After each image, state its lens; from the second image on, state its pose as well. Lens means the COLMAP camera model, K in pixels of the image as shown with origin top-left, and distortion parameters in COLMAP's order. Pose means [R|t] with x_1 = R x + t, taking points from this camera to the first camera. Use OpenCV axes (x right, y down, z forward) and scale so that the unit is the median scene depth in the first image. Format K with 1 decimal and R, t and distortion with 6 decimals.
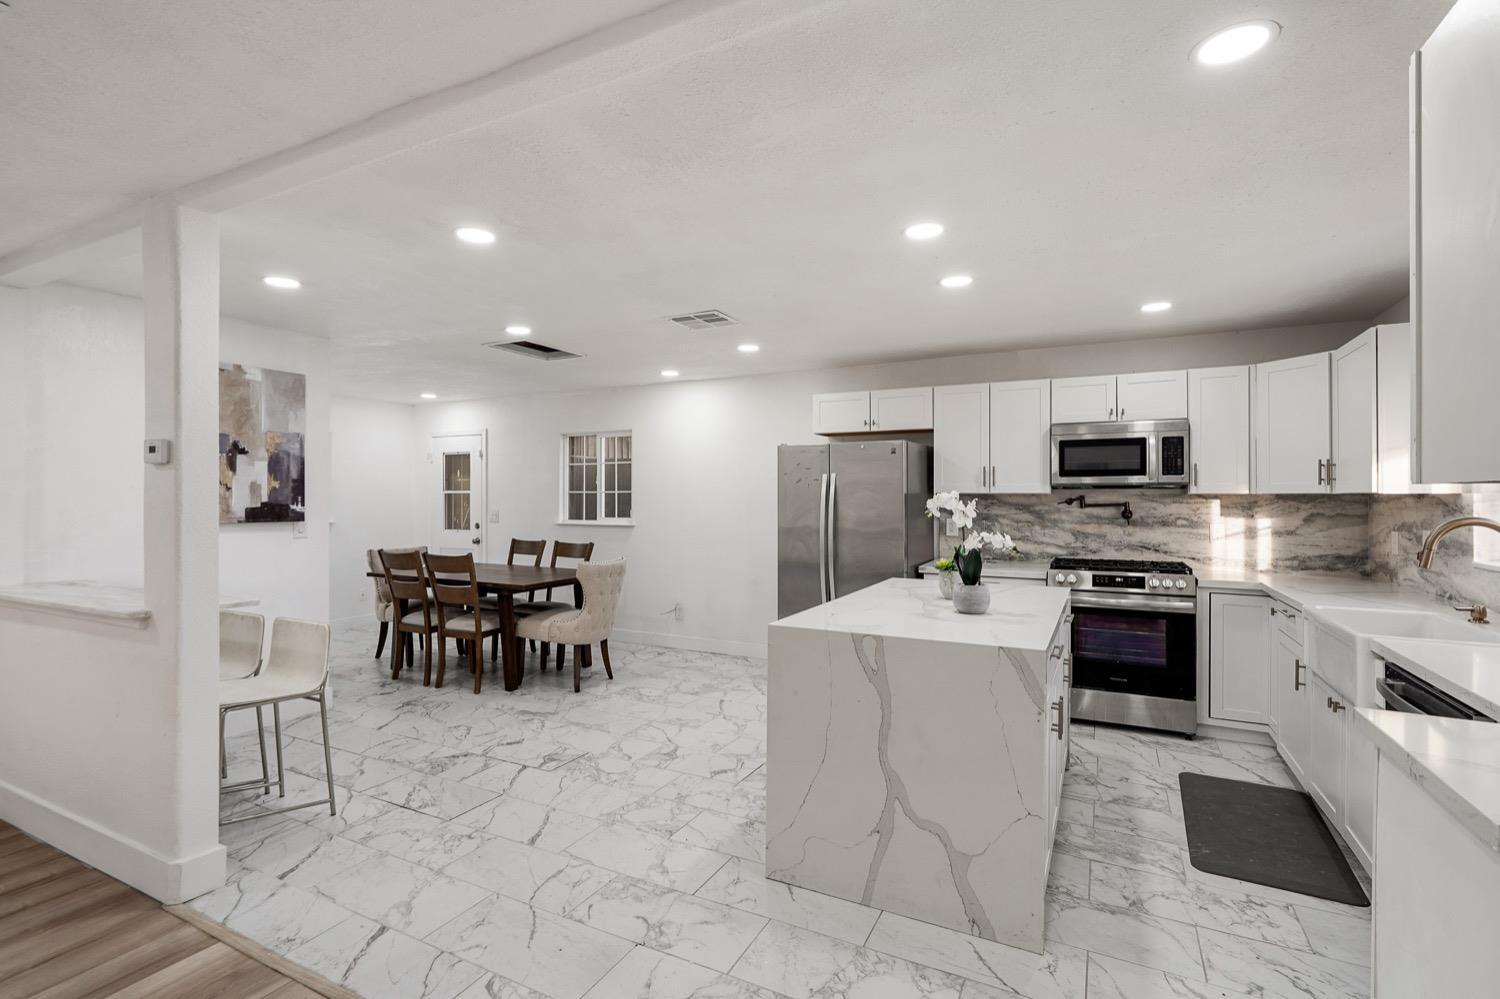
lens RADIAL K [[710.2, 0, 736.2], [0, 710.2, 495.2], [0, 0, 1]] dist [0.000099, 0.000134]
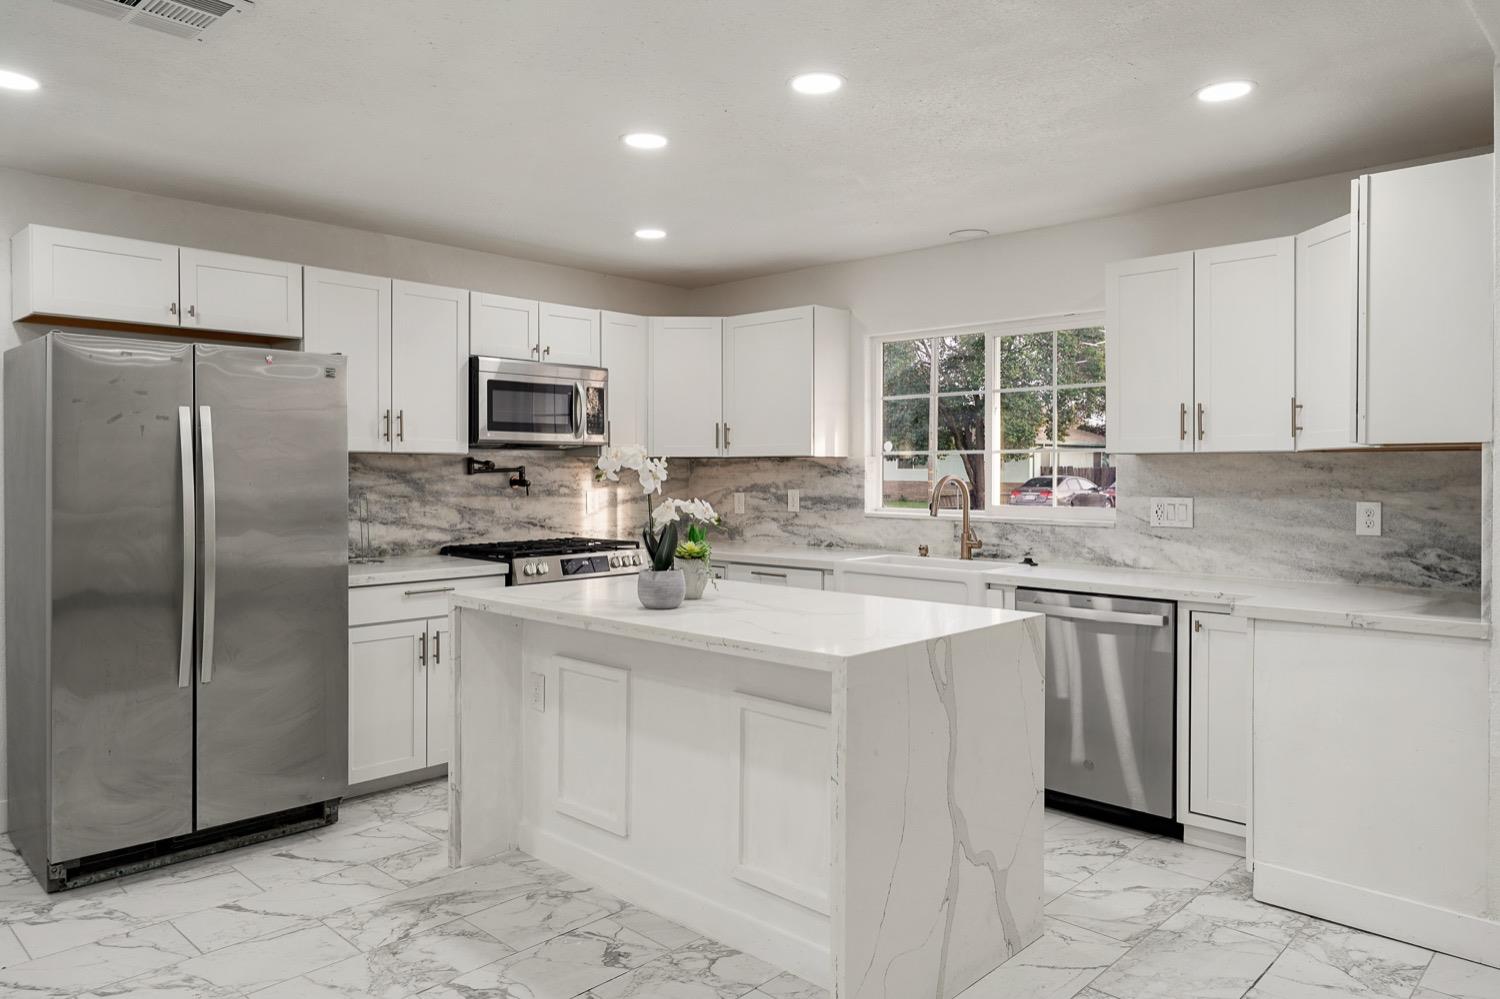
lens RADIAL K [[1002.1, 0, 745.9], [0, 1002.1, 483.0], [0, 0, 1]] dist [0.006221, -0.001912]
pose [[0.275142, -0.012665, 0.961320, -0.456739], [-0.002521, 0.999900, 0.013895, 0.012797], [-0.961400, -0.006247, 0.275083, 0.484610]]
